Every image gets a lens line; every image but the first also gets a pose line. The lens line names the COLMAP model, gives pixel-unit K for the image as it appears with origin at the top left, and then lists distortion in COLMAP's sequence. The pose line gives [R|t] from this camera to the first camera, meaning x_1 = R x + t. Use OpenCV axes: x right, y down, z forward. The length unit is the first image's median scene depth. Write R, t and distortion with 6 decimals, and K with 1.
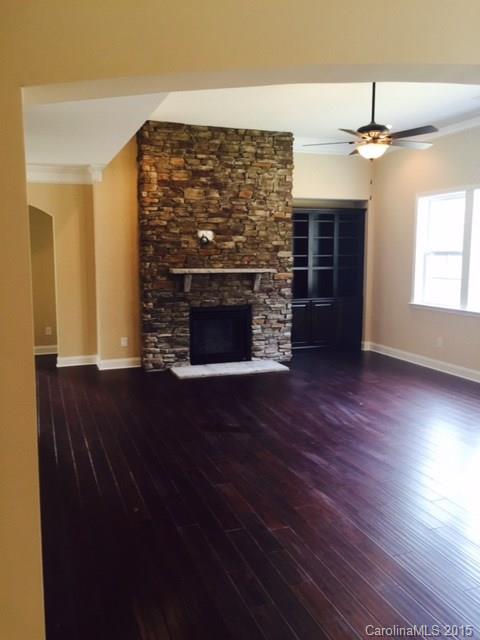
lens RADIAL K [[560.7, 0, 240.3], [0, 560.7, 319.5], [0, 0, 1]] dist [0.072780, -0.077720]
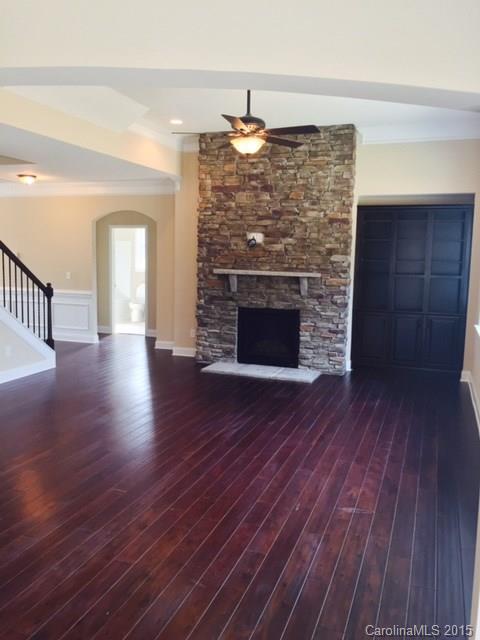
lens RADIAL K [[560.7, 0, 238.0], [0, 560.7, 319.4], [0, 0, 1]] dist [0.072780, -0.077720]
pose [[0.759367, 0.093550, -0.643902, 0.578562], [-0.098464, 0.994735, 0.028401, -0.028106], [0.643169, 0.041835, 0.764580, 0.207101]]
